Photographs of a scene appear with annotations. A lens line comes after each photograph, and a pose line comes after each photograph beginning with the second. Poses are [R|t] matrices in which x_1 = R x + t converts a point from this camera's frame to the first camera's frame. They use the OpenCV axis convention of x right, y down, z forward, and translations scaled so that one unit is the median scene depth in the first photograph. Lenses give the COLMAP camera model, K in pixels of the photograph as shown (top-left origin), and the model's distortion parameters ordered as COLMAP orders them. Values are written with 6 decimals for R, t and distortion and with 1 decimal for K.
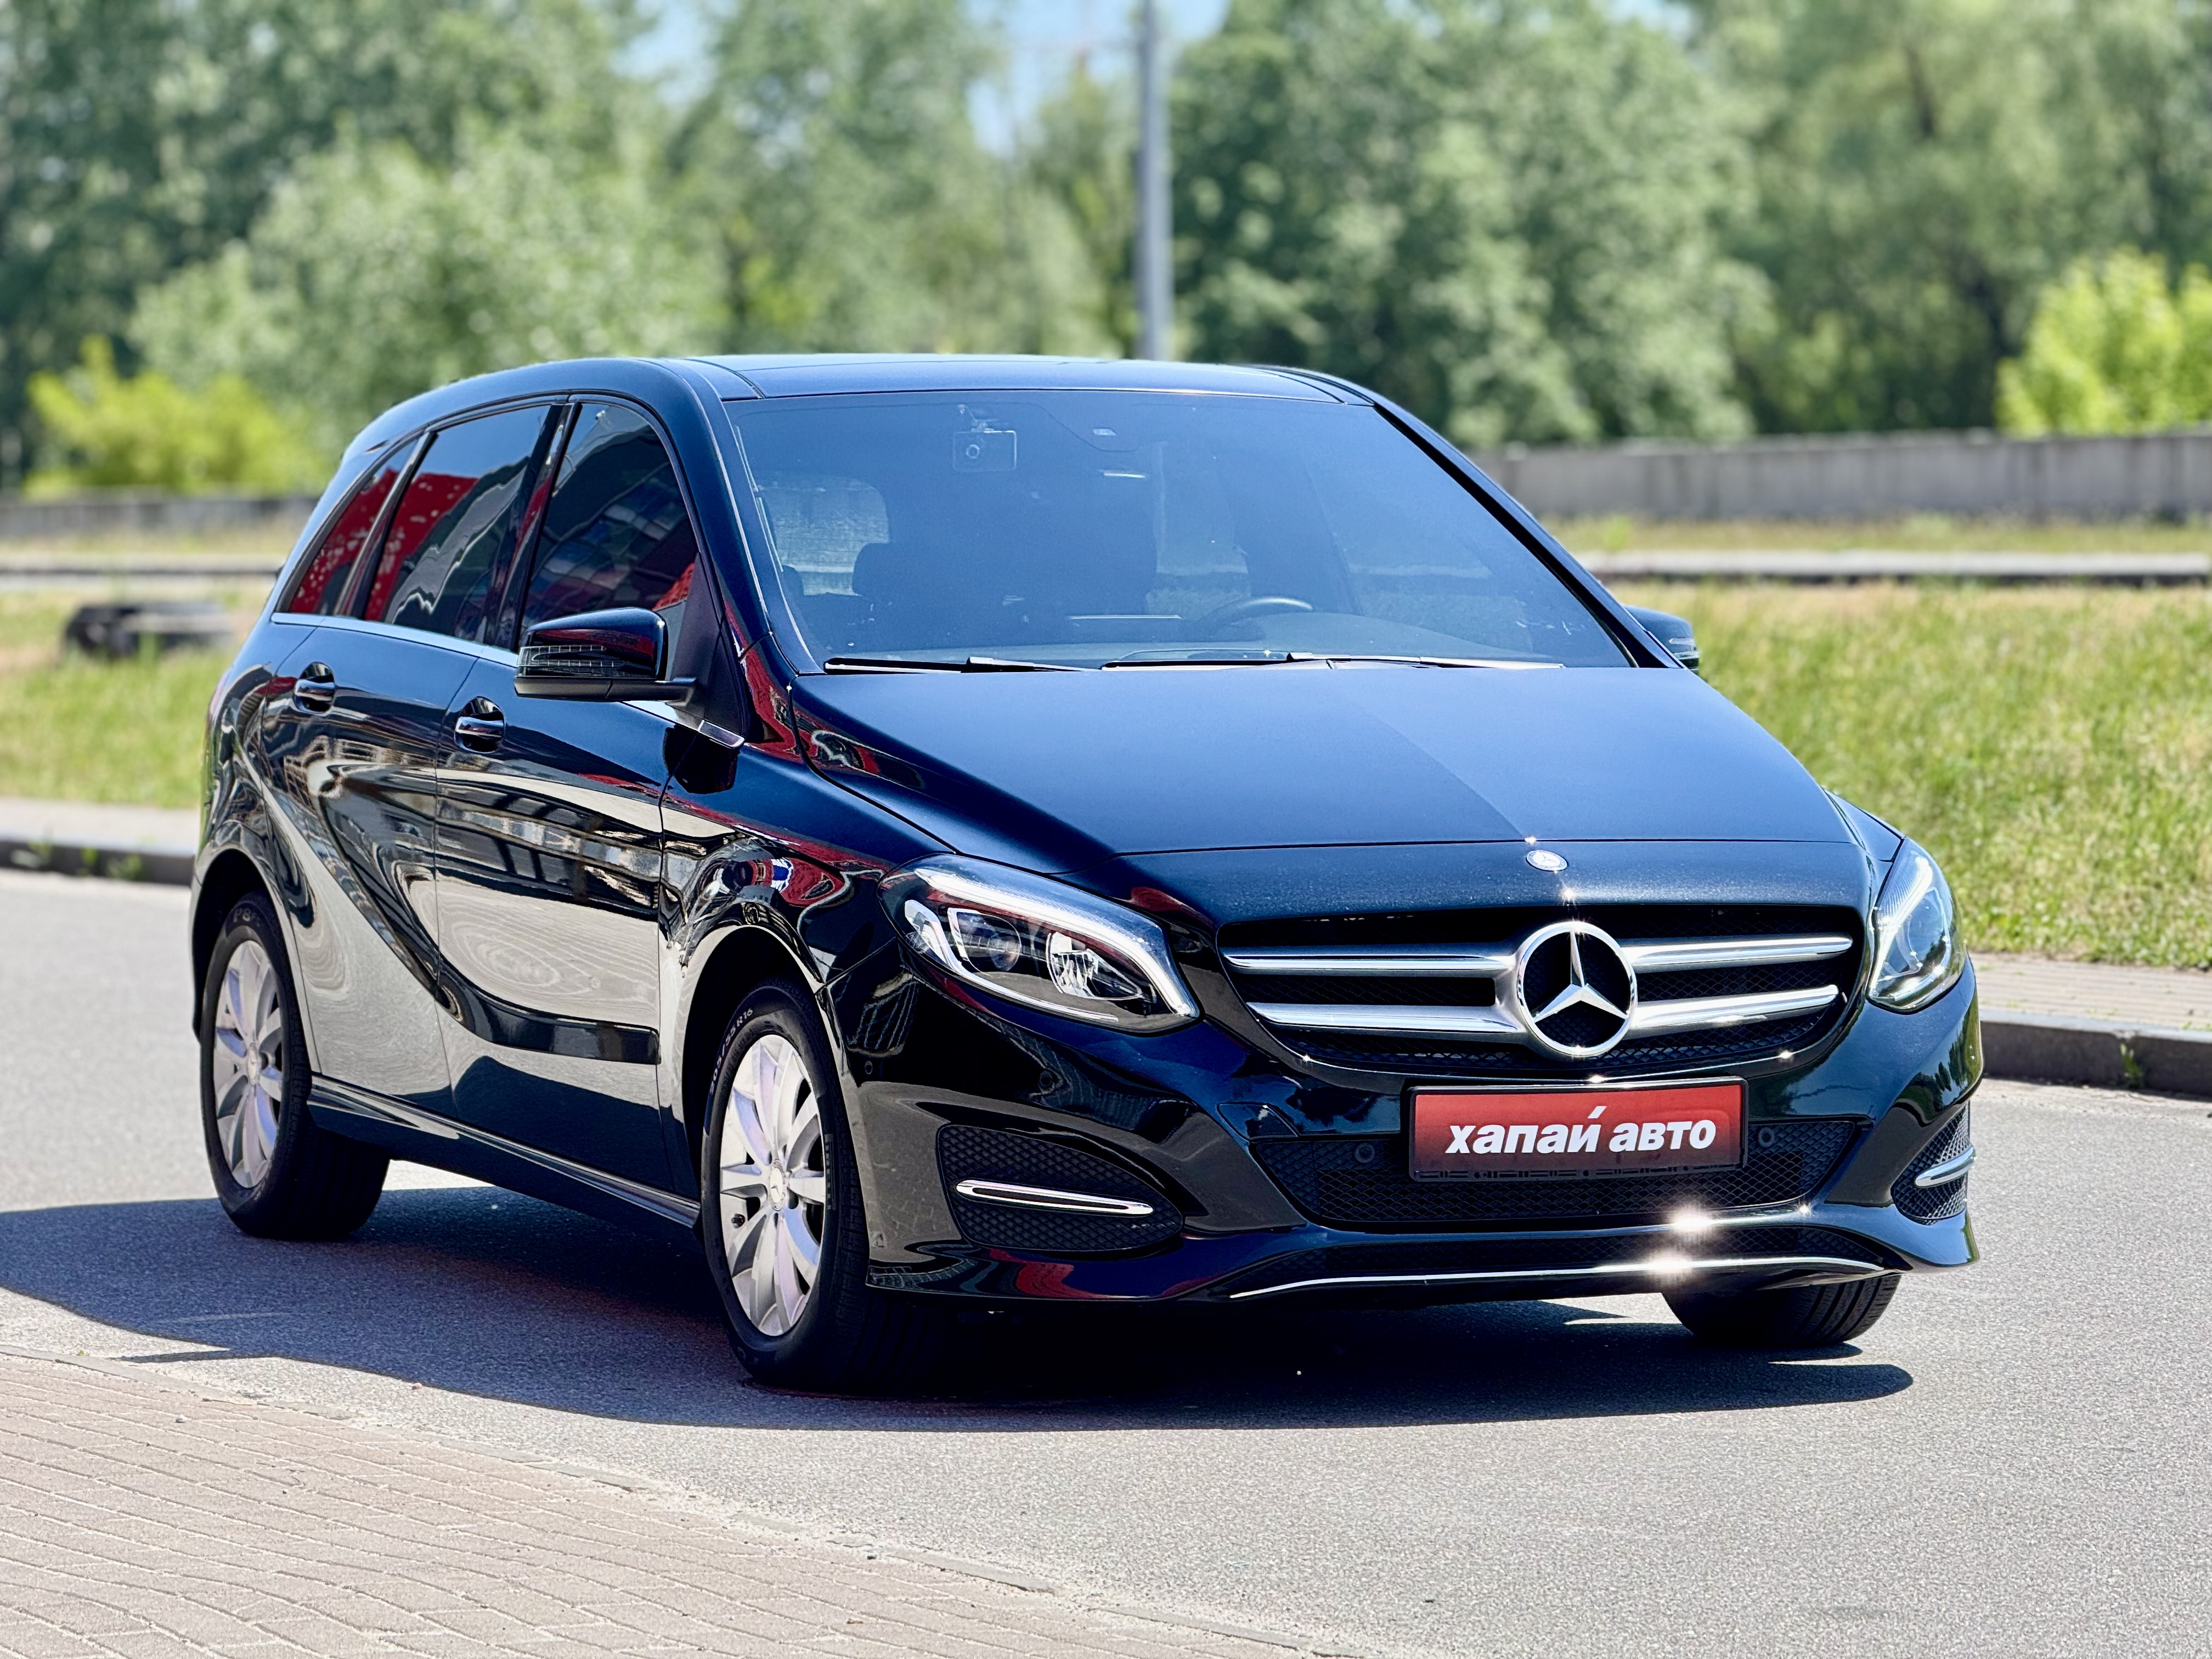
lens RADIAL K [[7764.9, 0, 1105.7], [0, 7764.9, 833.3], [0, 0, 1]] dist [0.338595, 0.000000]
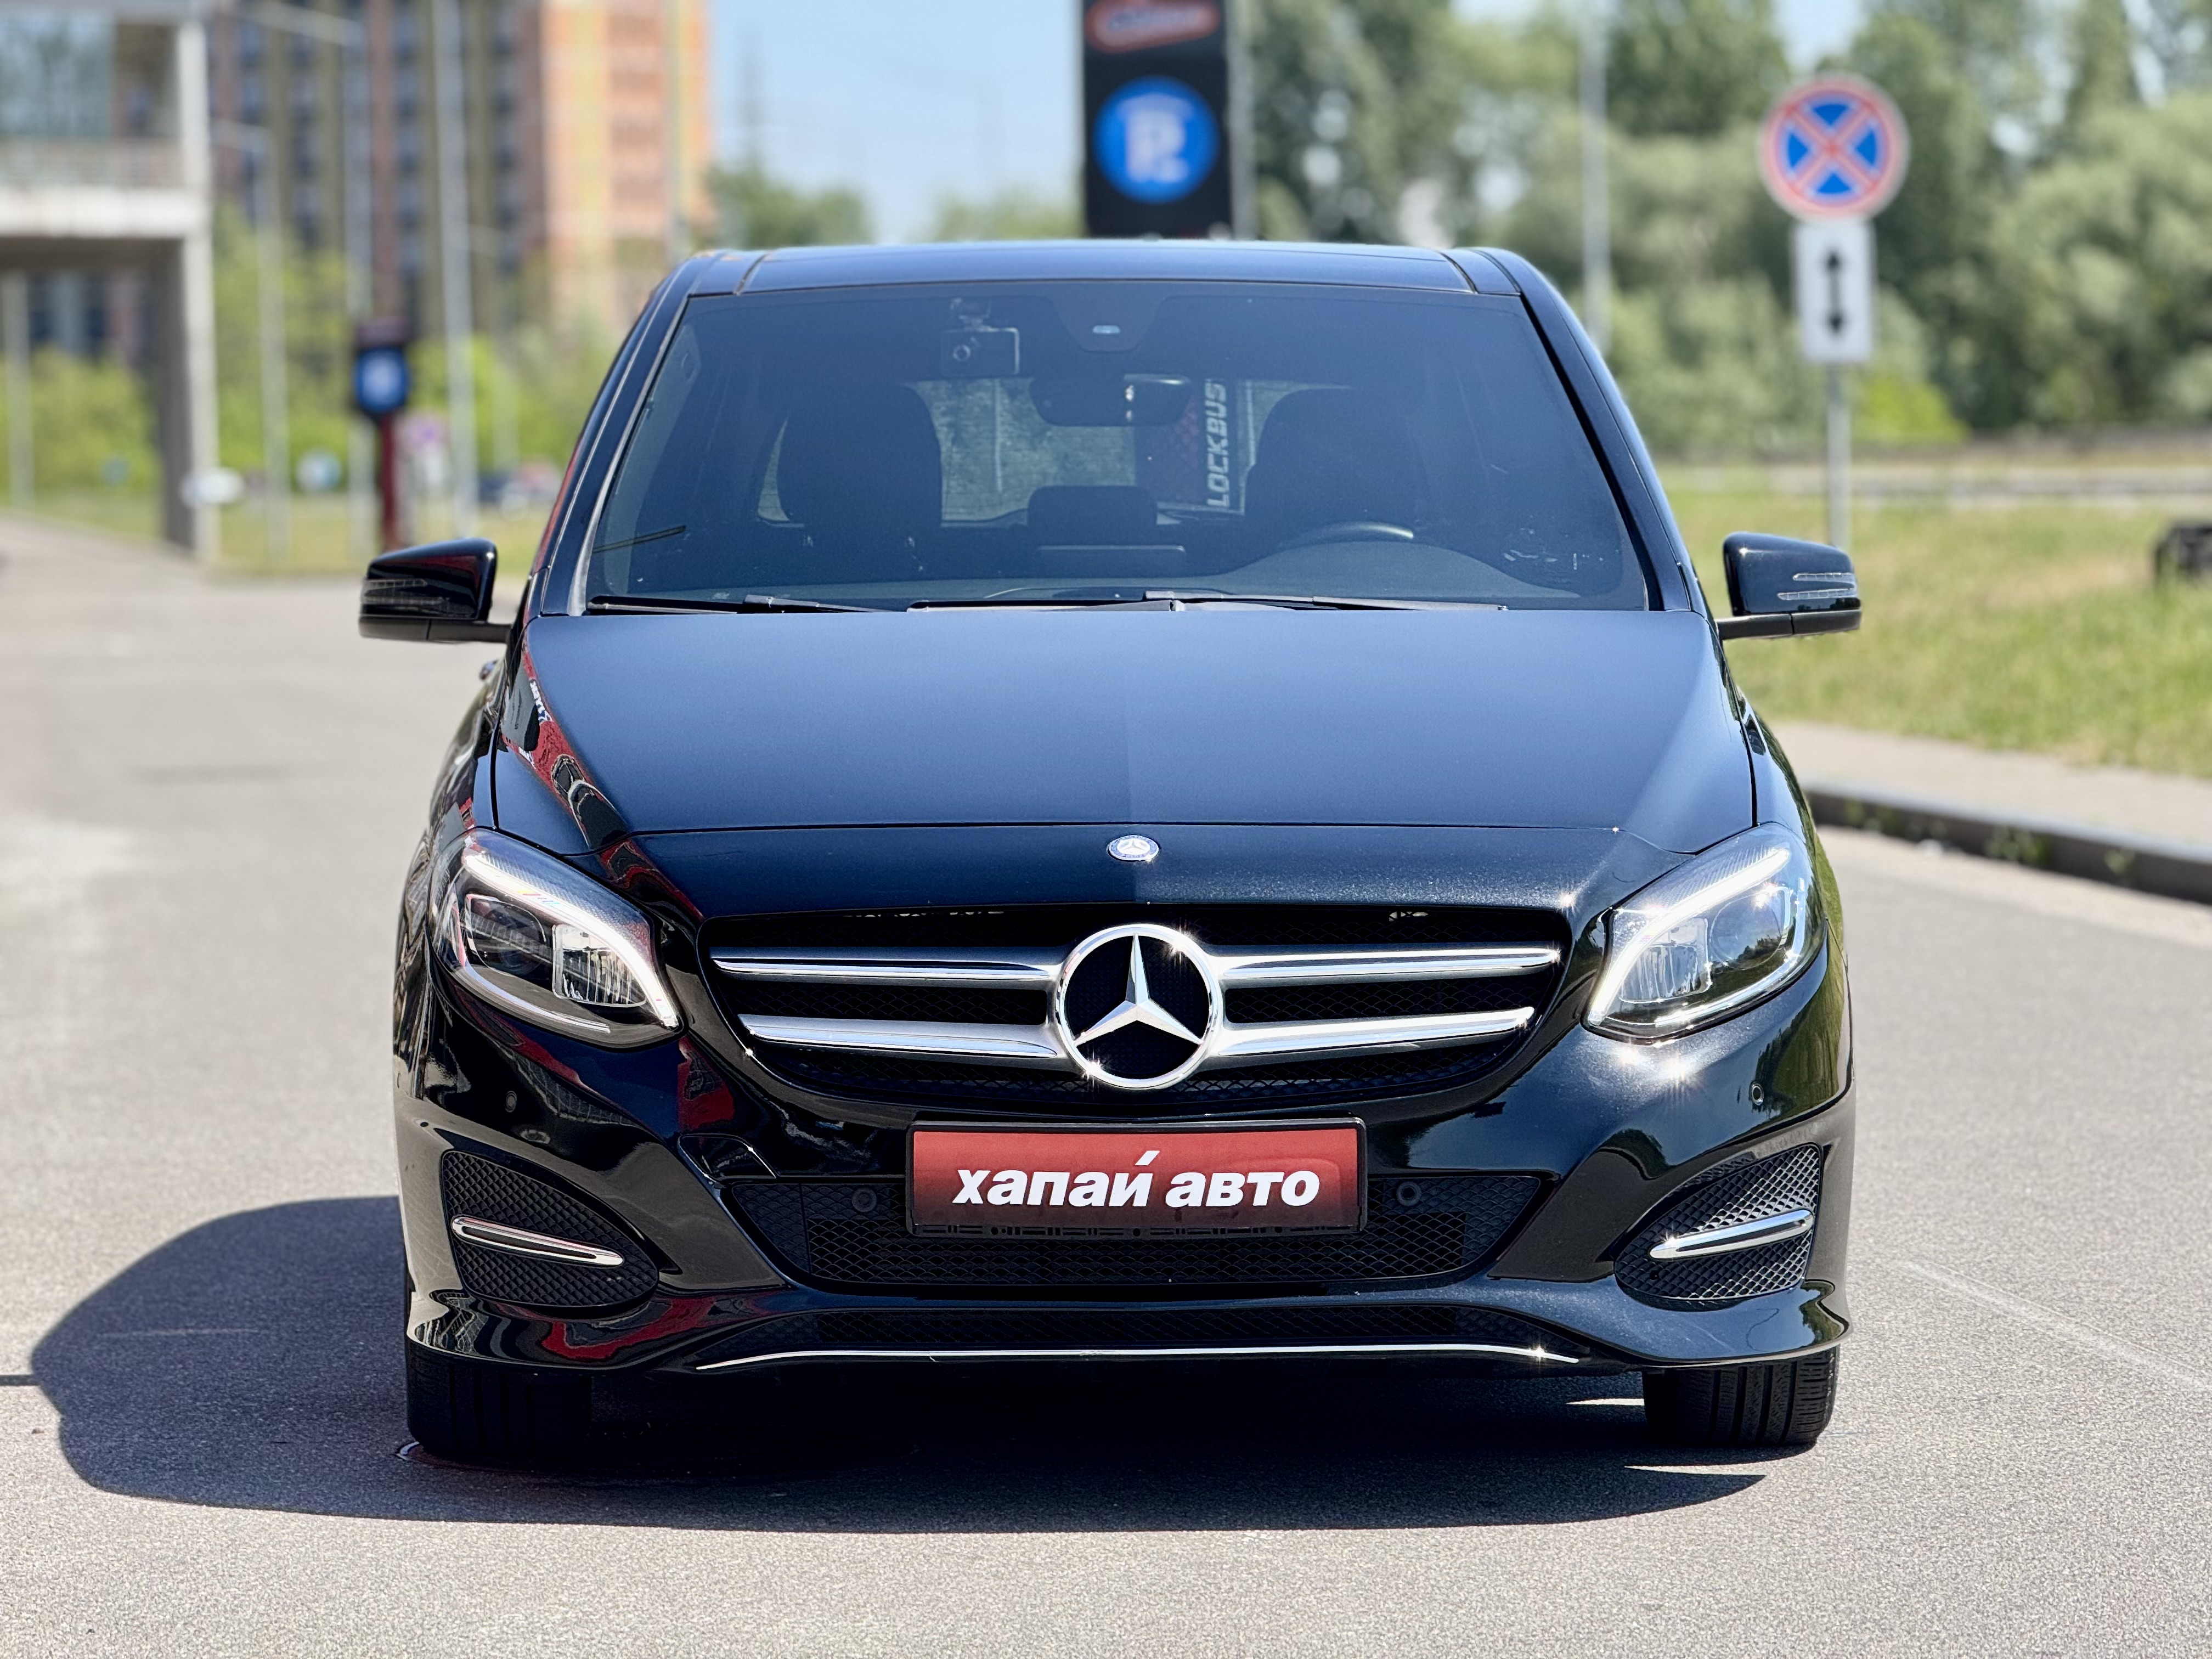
lens RADIAL K [[7764.9, 0, 1106.1], [0, 7764.9, 824.7], [0, 0, 1]] dist [0.338595, 0.000000]
pose [[0.923069, 0.014015, -0.384379, 0.370459], [-0.010262, 0.999878, 0.011815, -0.008625], [0.384498, -0.006961, 0.923100, 0.245972]]
